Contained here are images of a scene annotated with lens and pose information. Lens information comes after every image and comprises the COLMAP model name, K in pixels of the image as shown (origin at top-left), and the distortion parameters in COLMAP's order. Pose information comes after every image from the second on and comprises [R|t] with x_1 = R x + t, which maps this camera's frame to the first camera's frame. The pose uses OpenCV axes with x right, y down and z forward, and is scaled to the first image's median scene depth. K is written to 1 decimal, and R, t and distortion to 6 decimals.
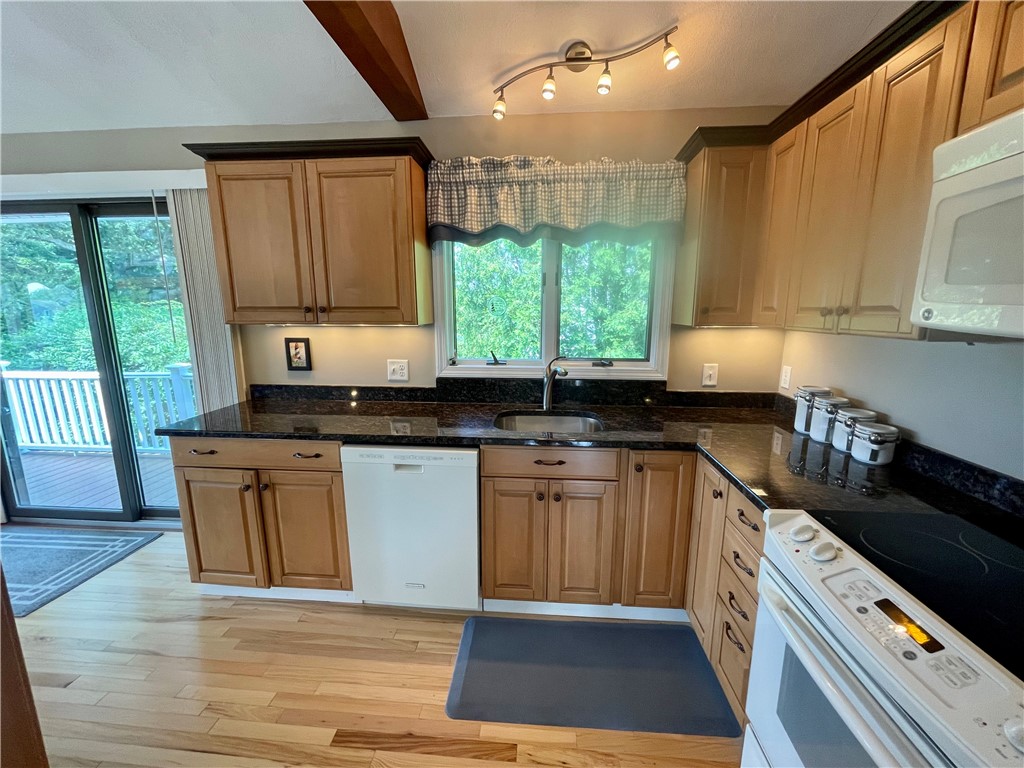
lens RADIAL K [[415.1, 0, 512.4], [0, 415.1, 385.9], [0, 0, 1]] dist [-0.003598, -0.000523]
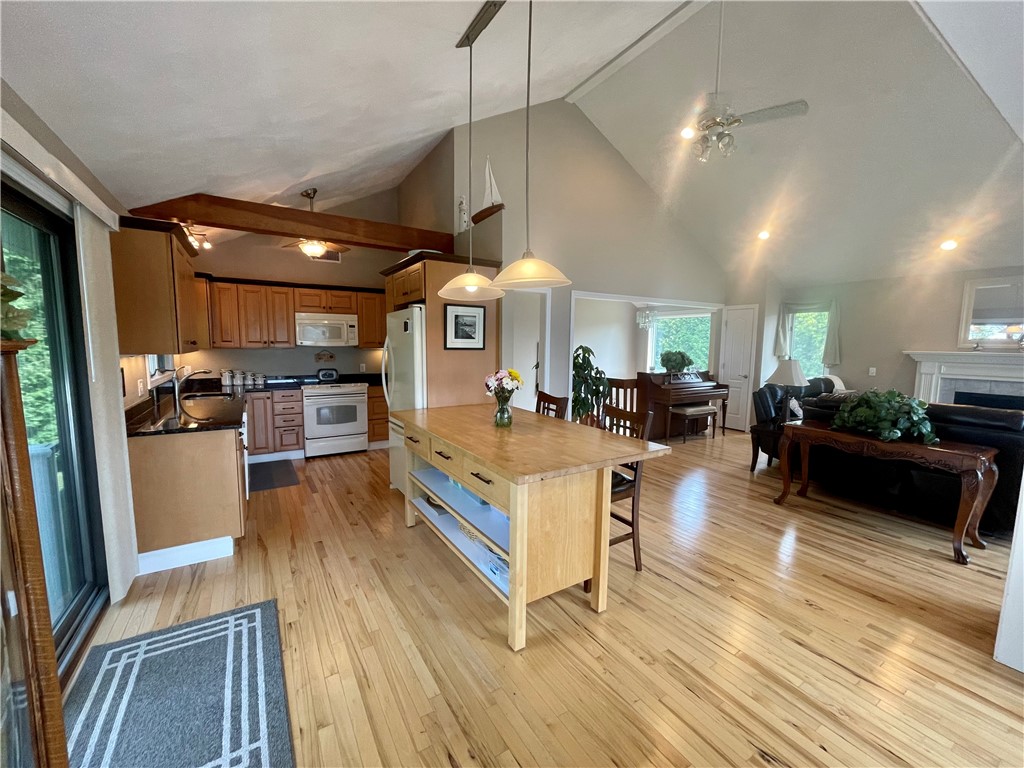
lens RADIAL K [[415.1, 0, 512.4], [0, 415.1, 385.9], [0, 0, 1]] dist [-0.003598, -0.000523]
pose [[-0.589267, -0.092625, 0.802612, -2.522633], [0.133815, 0.968498, 0.210014, -0.201855], [-0.796780, 0.231156, -0.558309, 0.985047]]
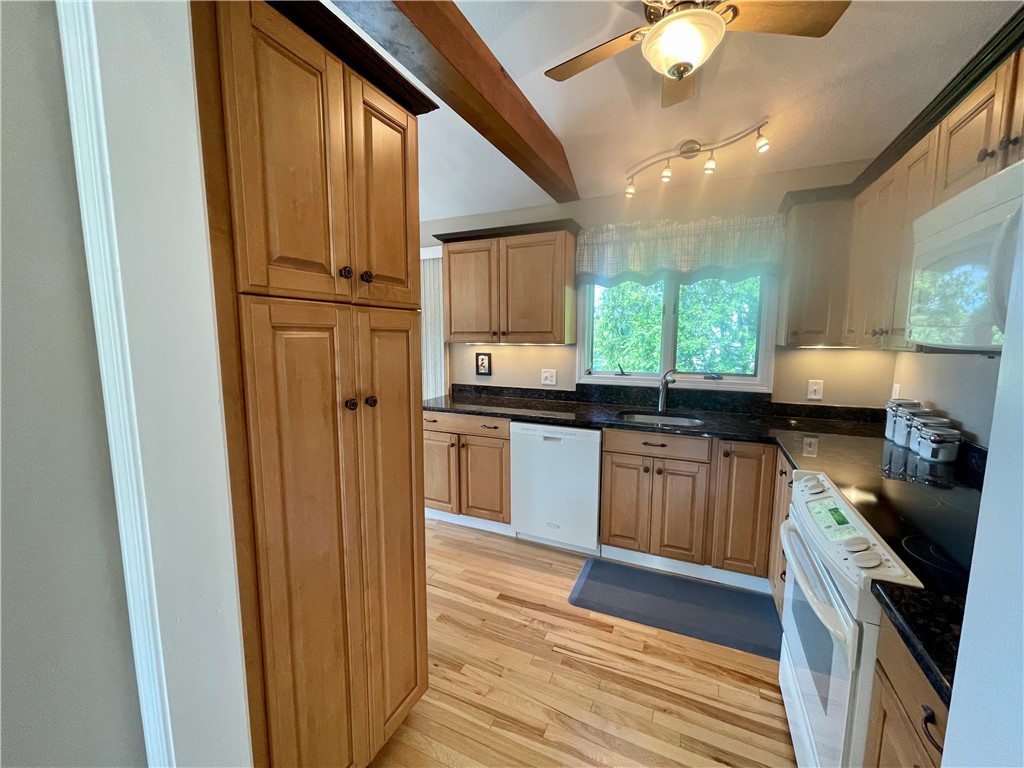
lens RADIAL K [[415.1, 0, 512.4], [0, 415.1, 385.9], [0, 0, 1]] dist [-0.003598, -0.000523]
pose [[0.938129, 0.040485, -0.343911, 0.104138], [-0.061361, 0.996861, -0.050030, 0.082418], [0.340806, 0.068037, 0.937668, -0.404494]]
